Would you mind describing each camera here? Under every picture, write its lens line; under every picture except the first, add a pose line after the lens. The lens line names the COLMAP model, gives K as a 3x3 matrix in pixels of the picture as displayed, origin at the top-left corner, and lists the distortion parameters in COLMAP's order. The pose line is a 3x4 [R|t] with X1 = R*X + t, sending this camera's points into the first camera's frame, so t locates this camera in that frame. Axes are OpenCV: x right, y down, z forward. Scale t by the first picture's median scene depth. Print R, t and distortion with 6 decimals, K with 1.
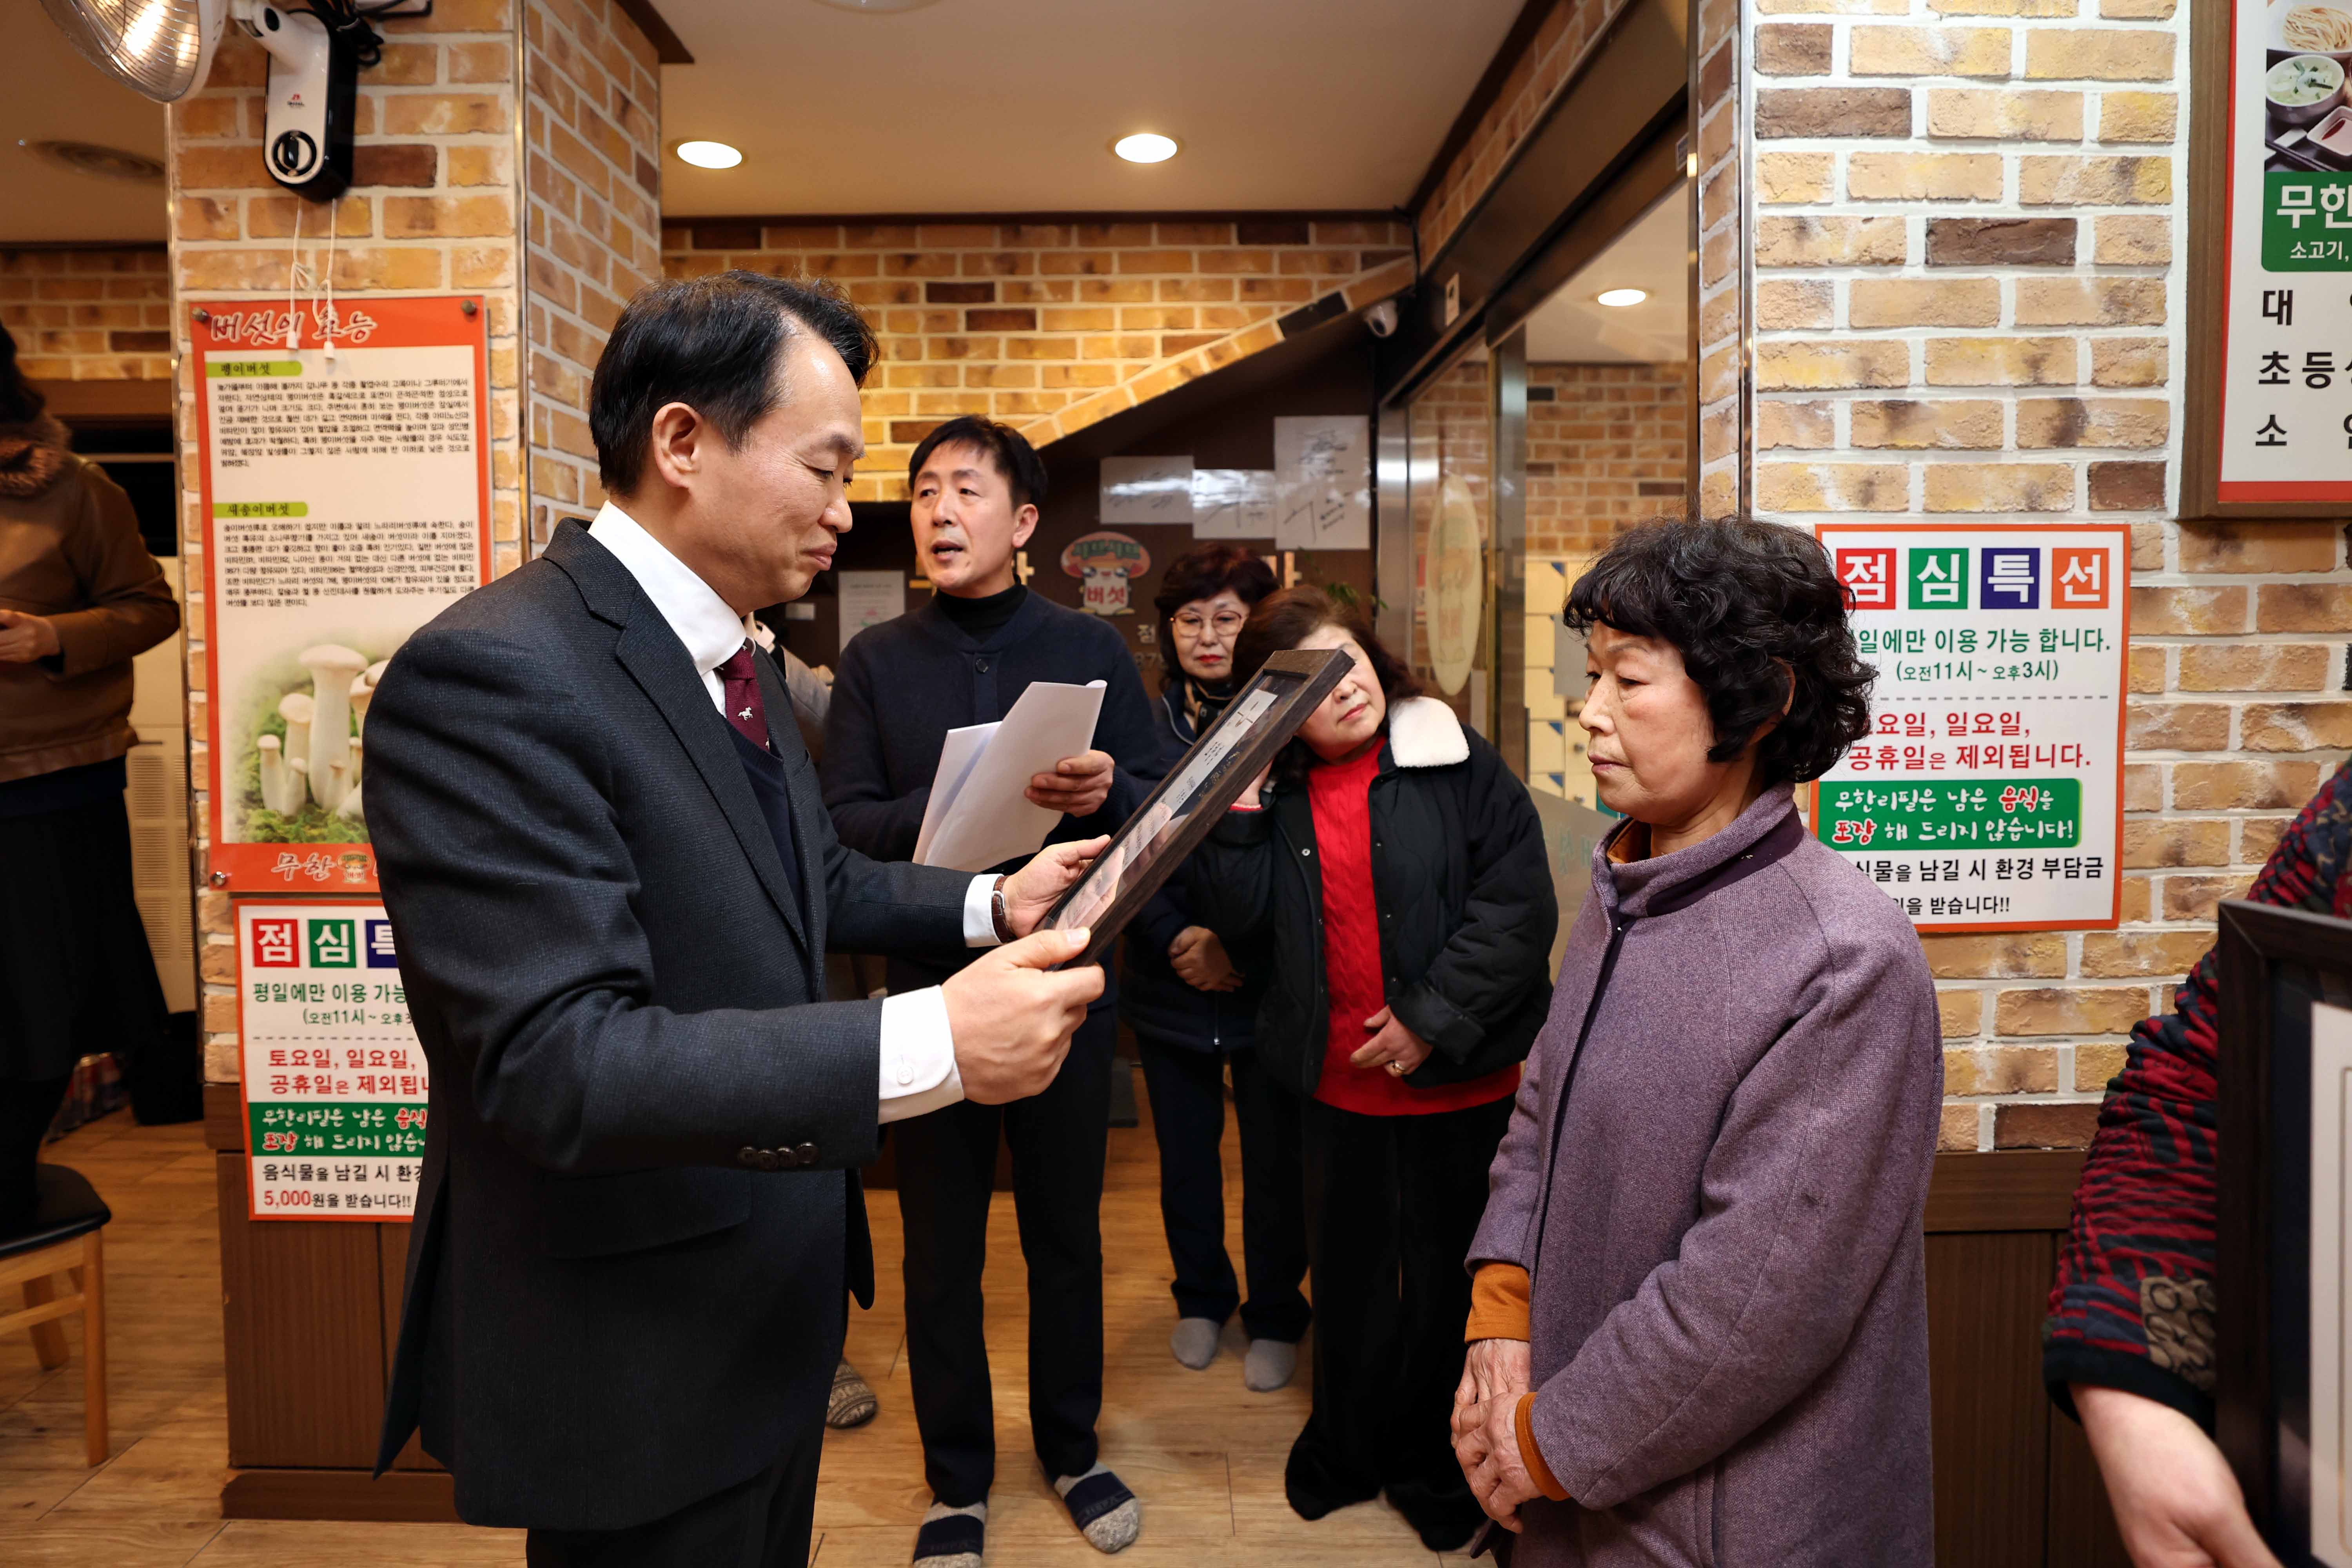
lens RADIAL K [[1166.9, 0, 1149.9], [0, 1166.9, 703.6], [0, 0, 1]] dist [-0.034349, 0.014095]
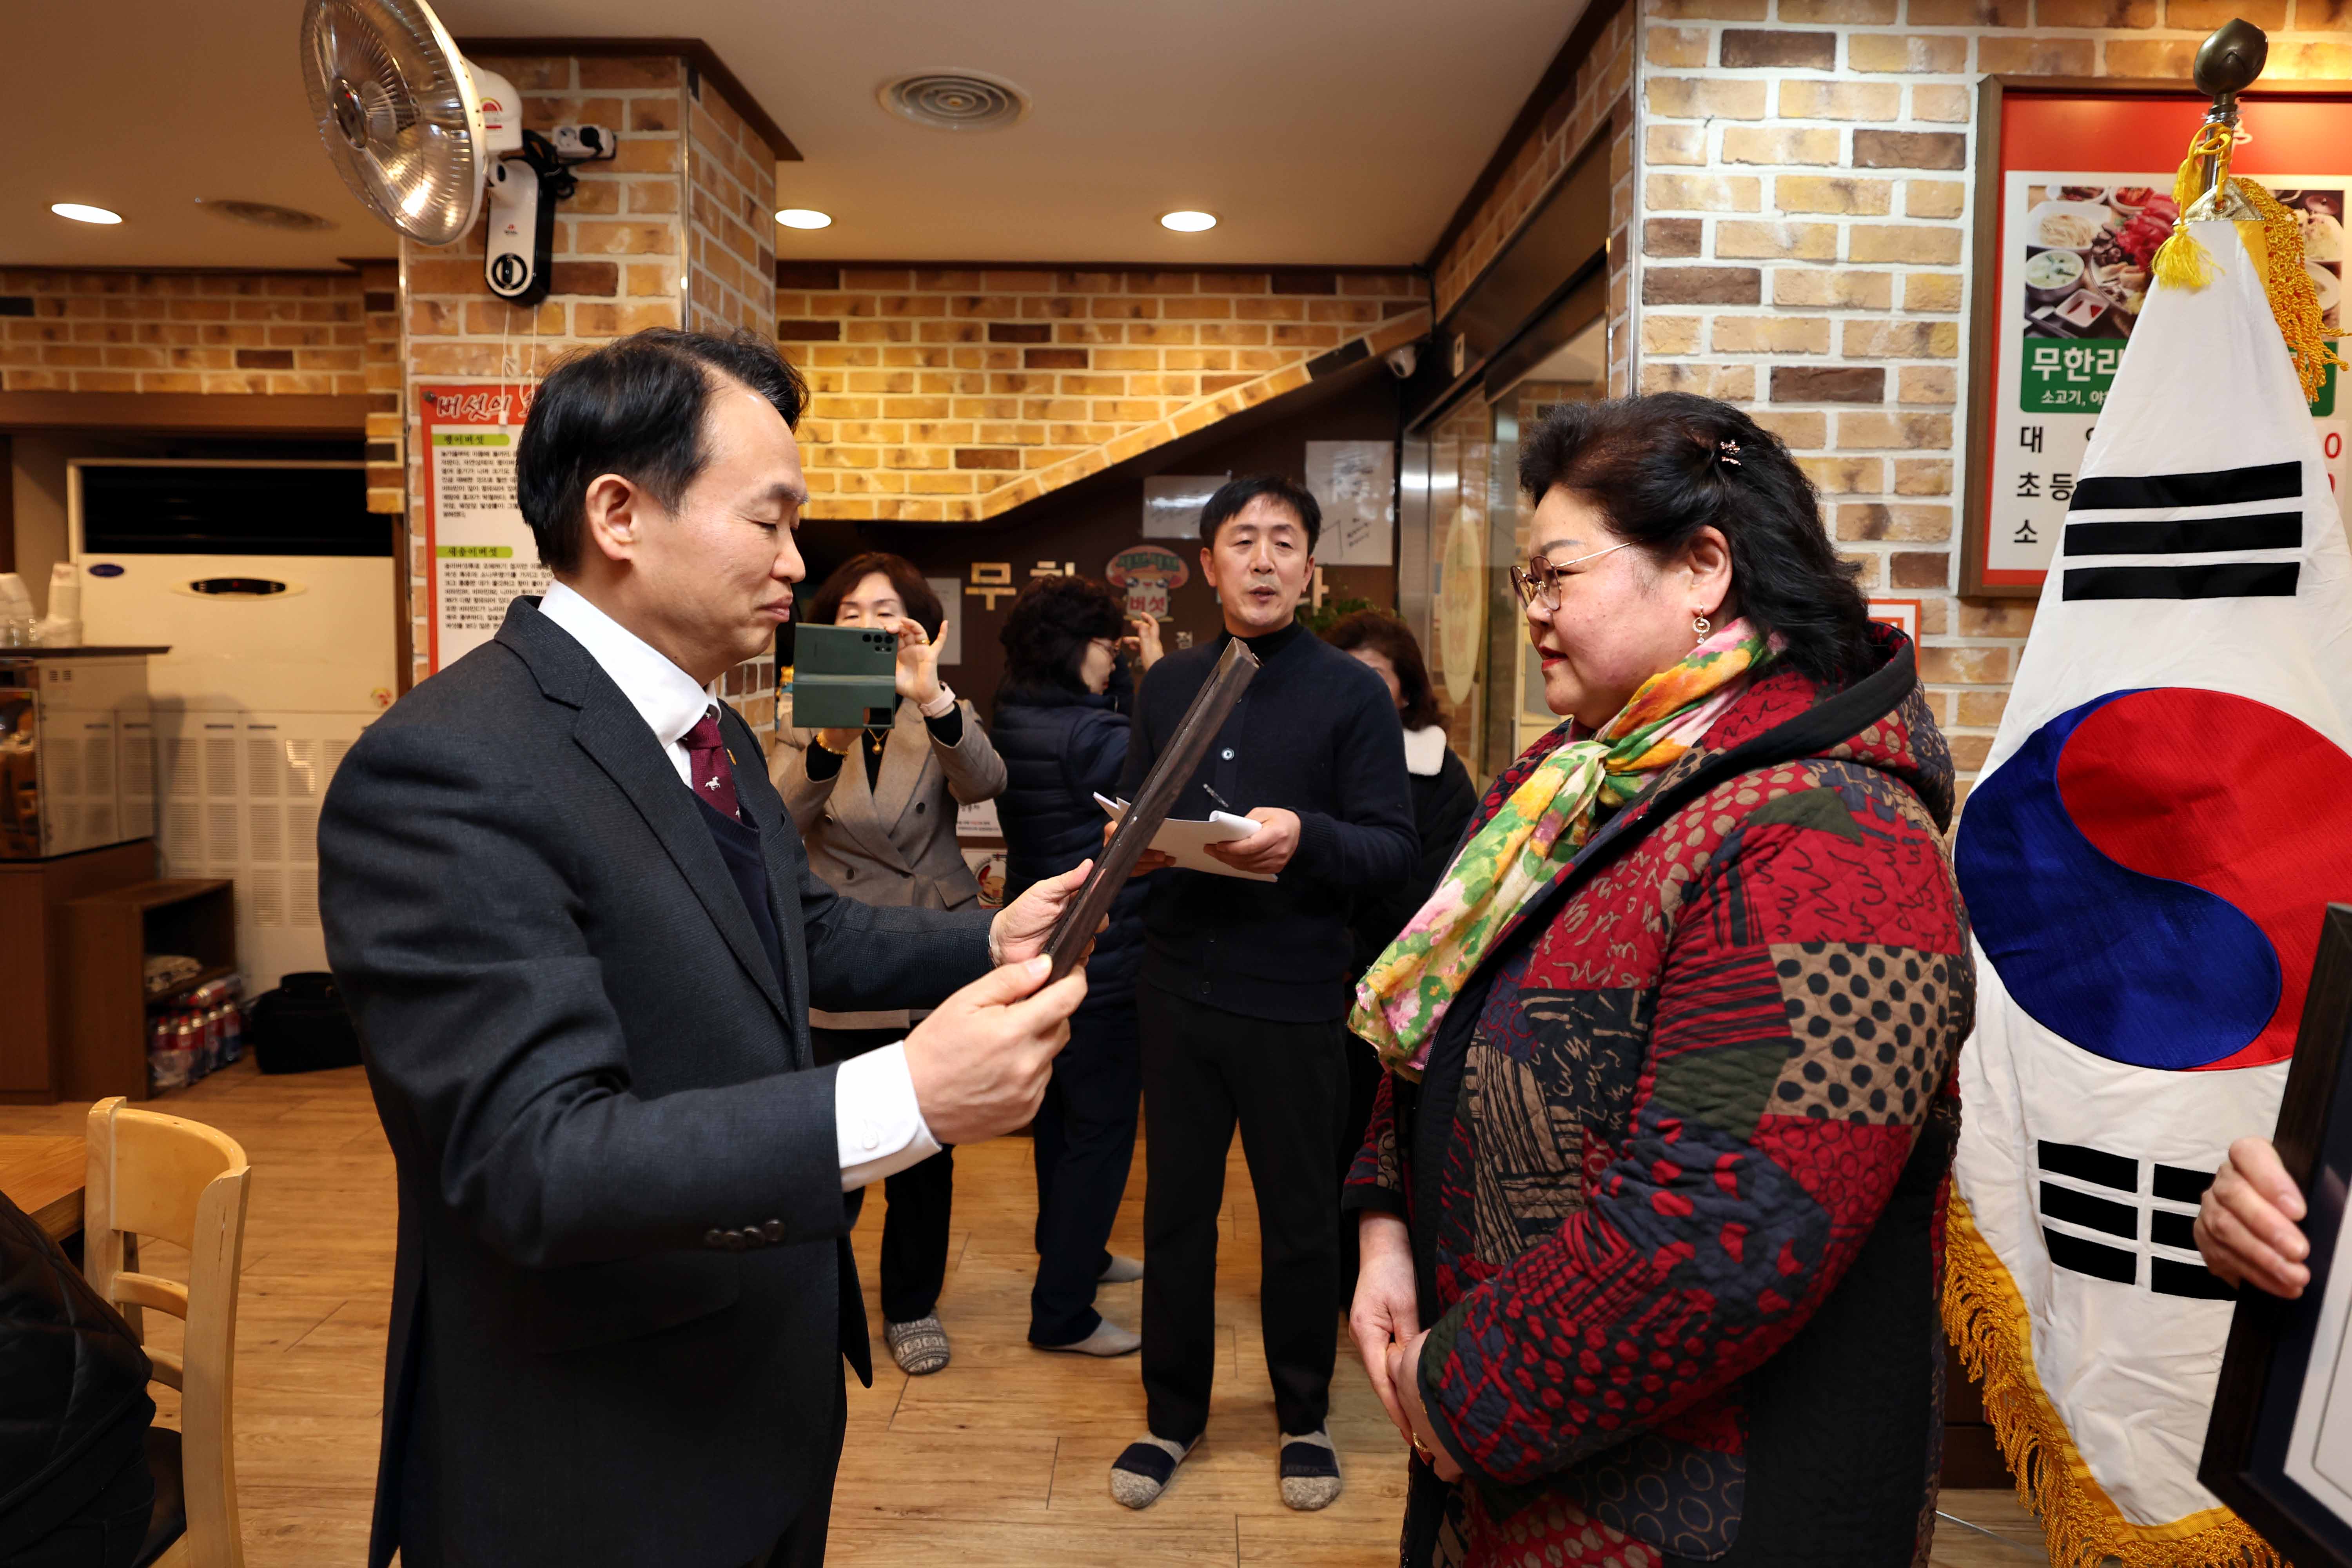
lens RADIAL K [[1213.1, 0, 1190.6], [0, 1213.1, 715.6], [0, 0, 1]] dist [-0.024705, 0.010213]
pose [[0.999855, 0.017015, -0.000671, 0.012350], [-0.016997, 0.999652, 0.020183, -0.029559], [0.001014, -0.020169, 0.999796, -0.319922]]
